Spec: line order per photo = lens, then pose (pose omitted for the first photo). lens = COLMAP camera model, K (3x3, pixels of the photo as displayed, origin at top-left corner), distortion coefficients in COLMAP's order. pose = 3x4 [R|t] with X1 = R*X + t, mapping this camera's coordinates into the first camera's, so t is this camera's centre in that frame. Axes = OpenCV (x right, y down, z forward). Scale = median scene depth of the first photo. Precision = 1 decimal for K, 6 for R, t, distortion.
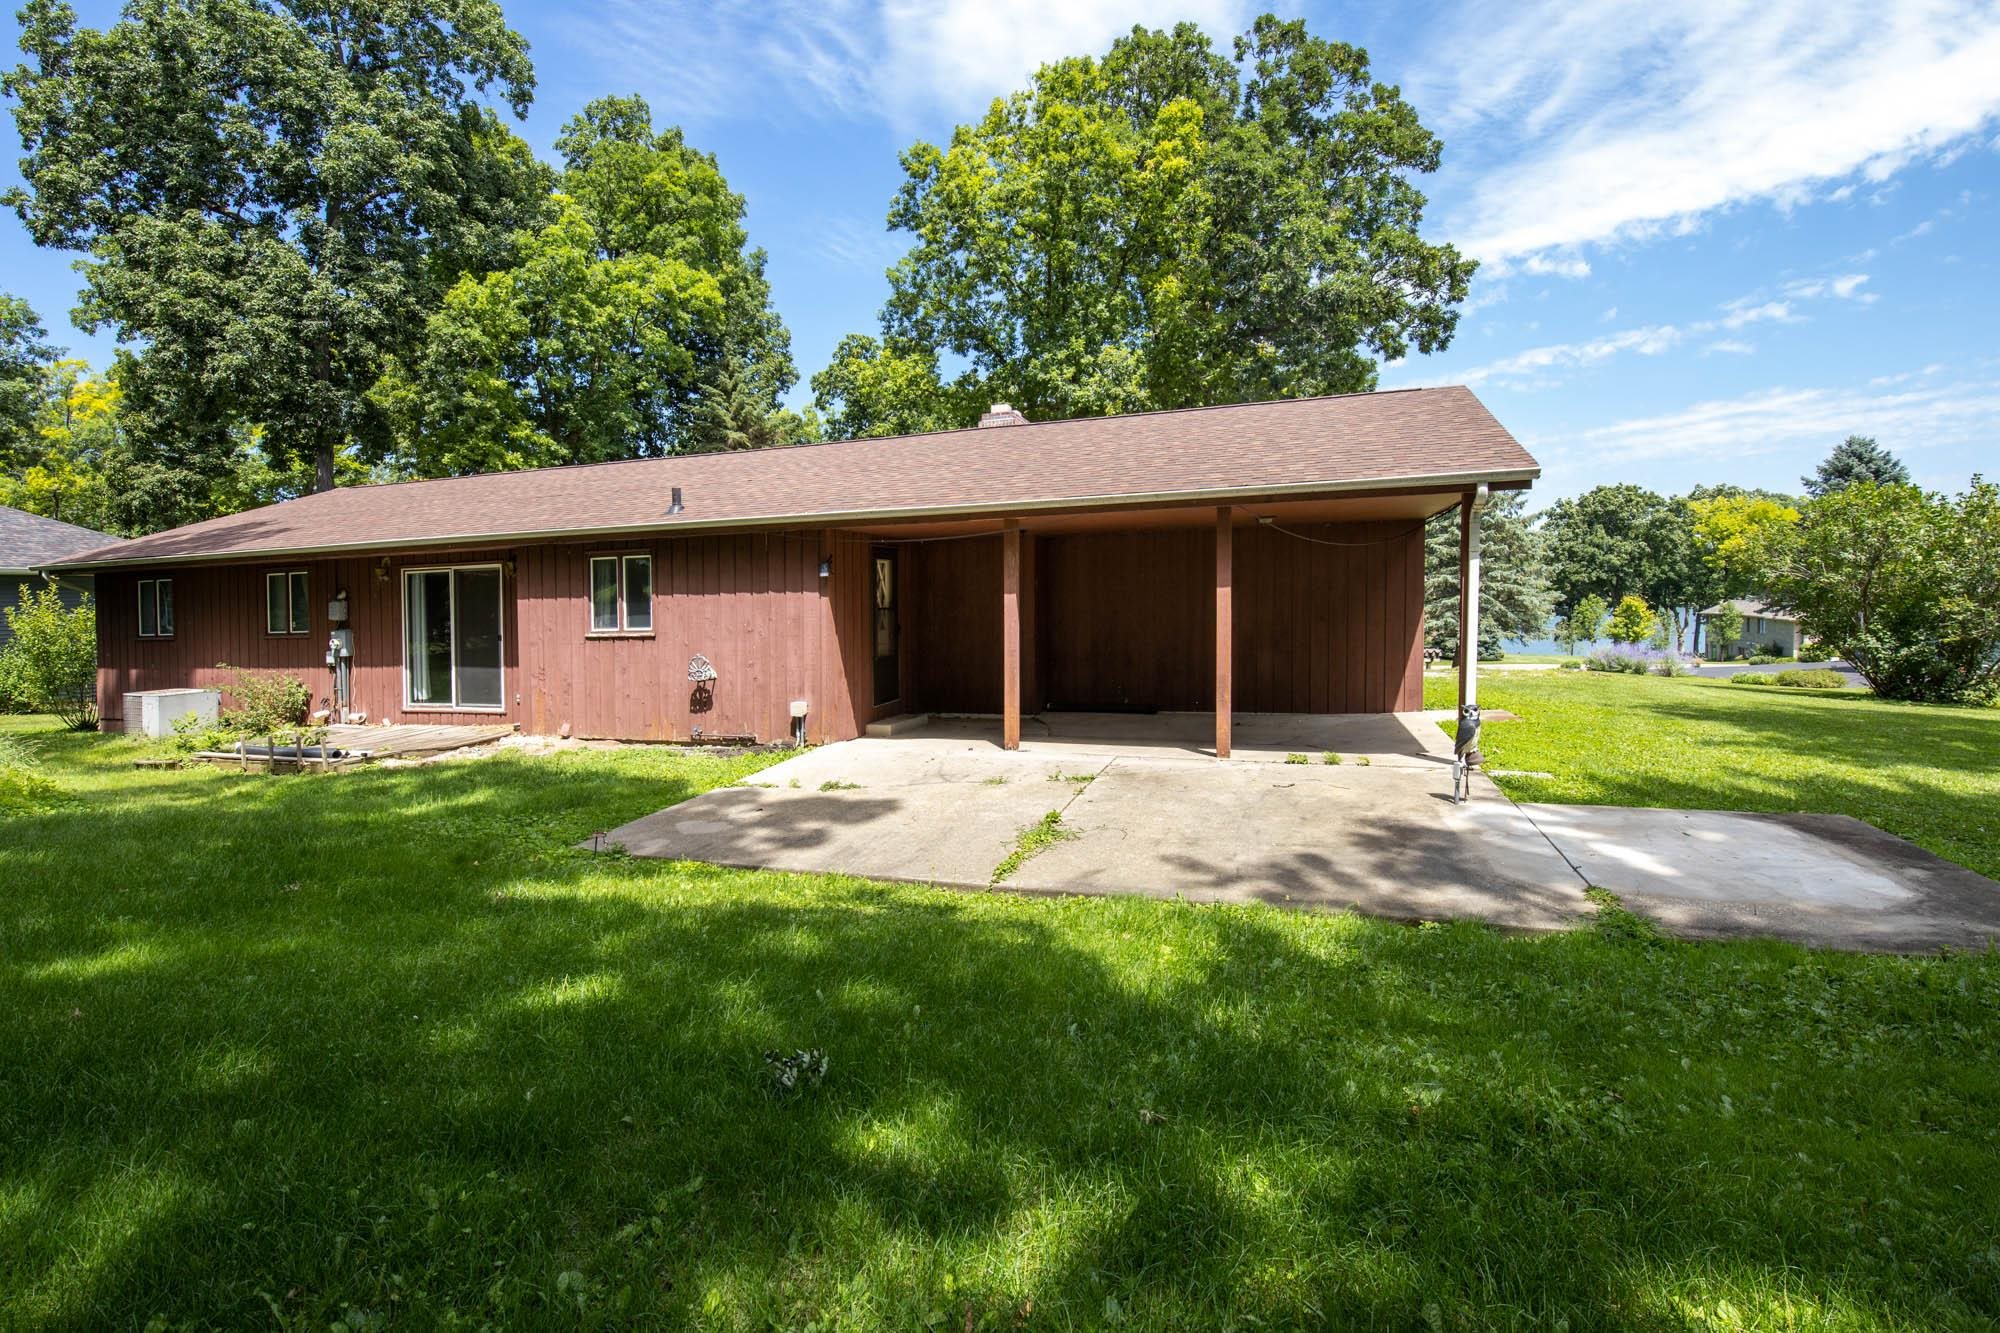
lens RADIAL K [[879.2, 0, 1000.0], [0, 879.2, 666.5], [0, 0, 1]] dist [-0.023842, -0.000263]
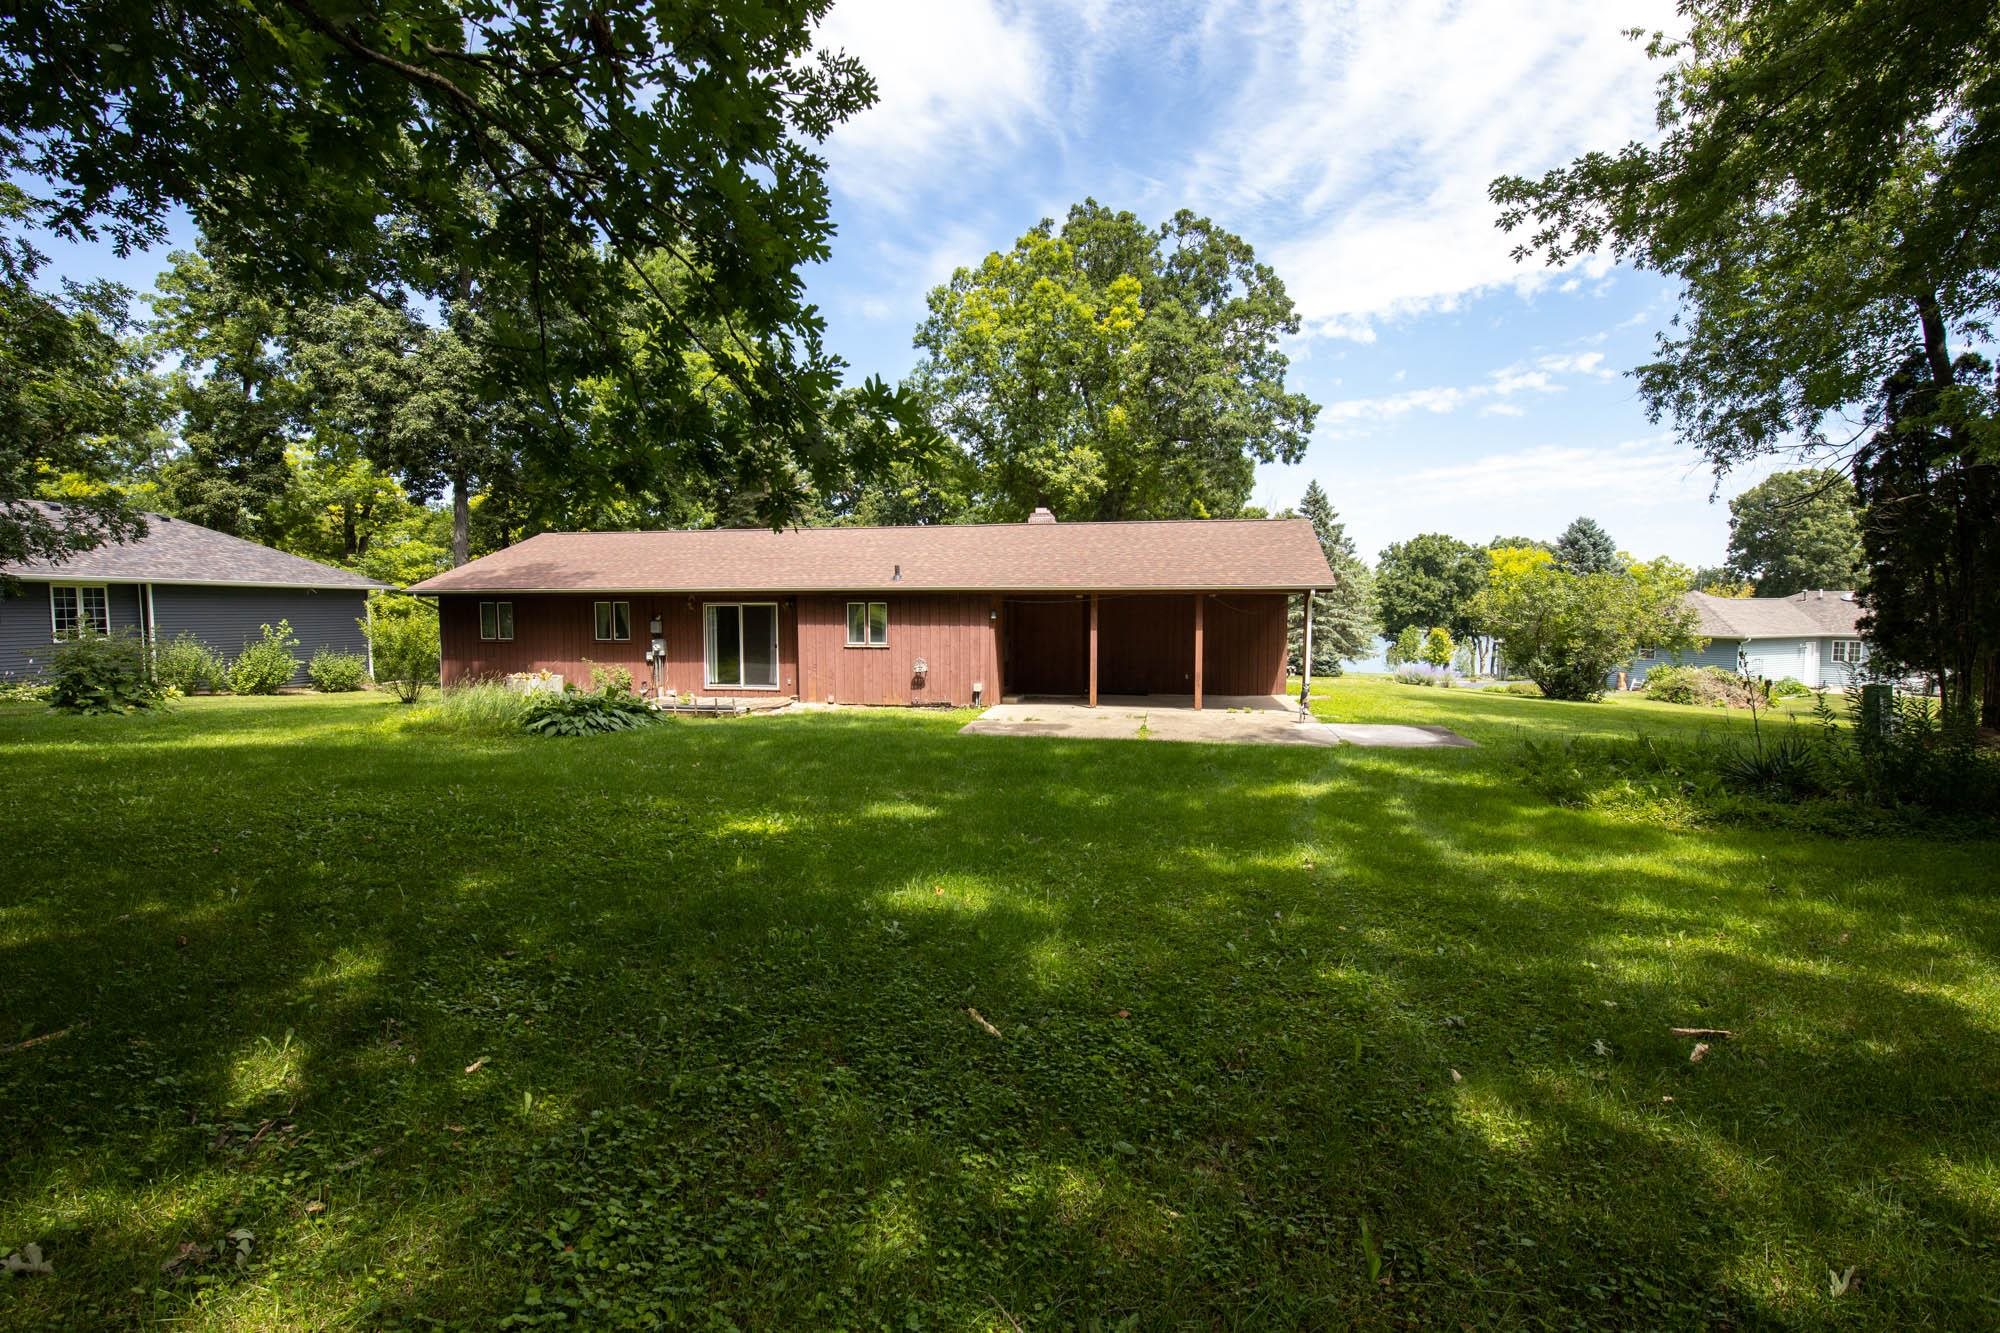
lens RADIAL K [[879.2, 0, 1000.0], [0, 879.2, 666.5], [0, 0, 1]] dist [-0.023842, -0.000263]
pose [[0.989588, 0.017992, 0.142797, -0.196634], [-0.015904, 0.999750, -0.015745, 0.013795], [-0.143044, 0.013310, 0.989627, -0.387881]]
